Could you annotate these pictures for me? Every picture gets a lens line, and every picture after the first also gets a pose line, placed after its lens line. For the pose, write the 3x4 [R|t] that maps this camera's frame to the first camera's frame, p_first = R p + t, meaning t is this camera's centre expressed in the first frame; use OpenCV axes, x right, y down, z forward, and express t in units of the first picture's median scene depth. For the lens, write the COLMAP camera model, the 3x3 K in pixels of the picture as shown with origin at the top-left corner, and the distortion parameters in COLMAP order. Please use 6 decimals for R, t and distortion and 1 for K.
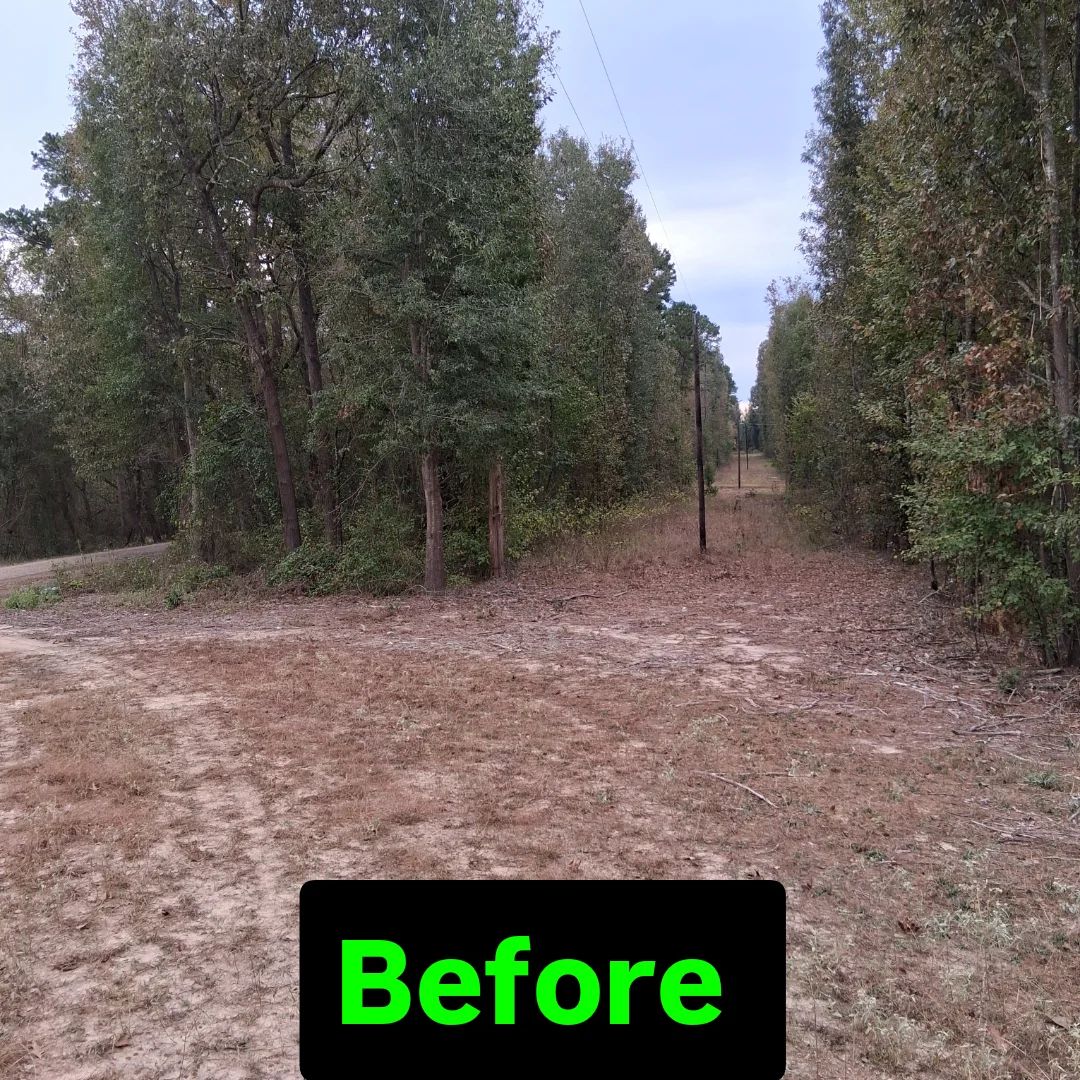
lens RADIAL K [[1757.9, 0, 540.5], [0, 1757.9, 521.0], [0, 0, 1]] dist [0.064005, -0.214478]
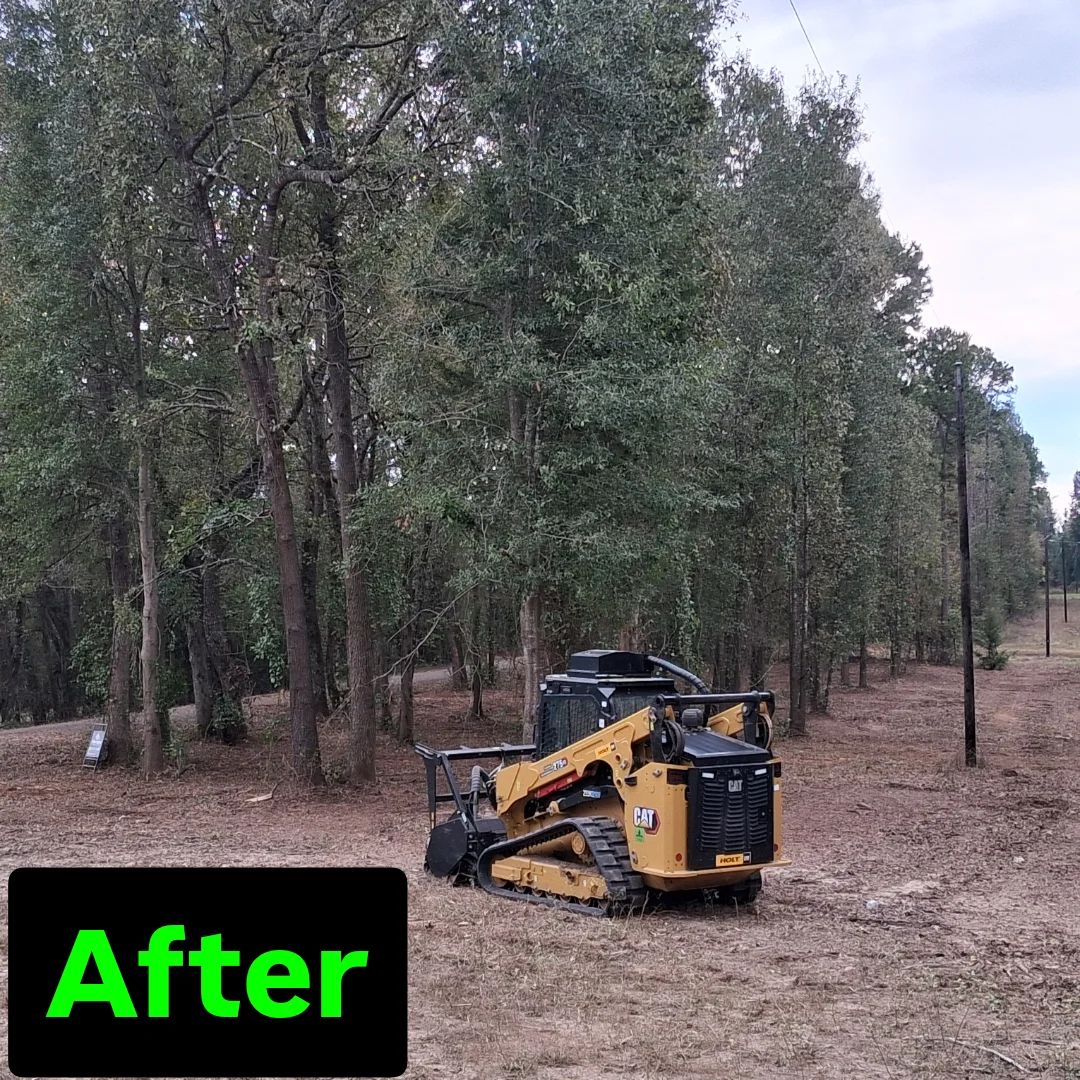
lens RADIAL K [[1757.9, 0, 540.5], [0, 1757.9, 521.0], [0, 0, 1]] dist [0.064005, -0.214478]
pose [[0.992945, 0.016124, -0.117475, 0.017450], [-0.026941, 0.995479, -0.091076, -0.005573], [0.115475, 0.093599, 0.988891, 0.398761]]
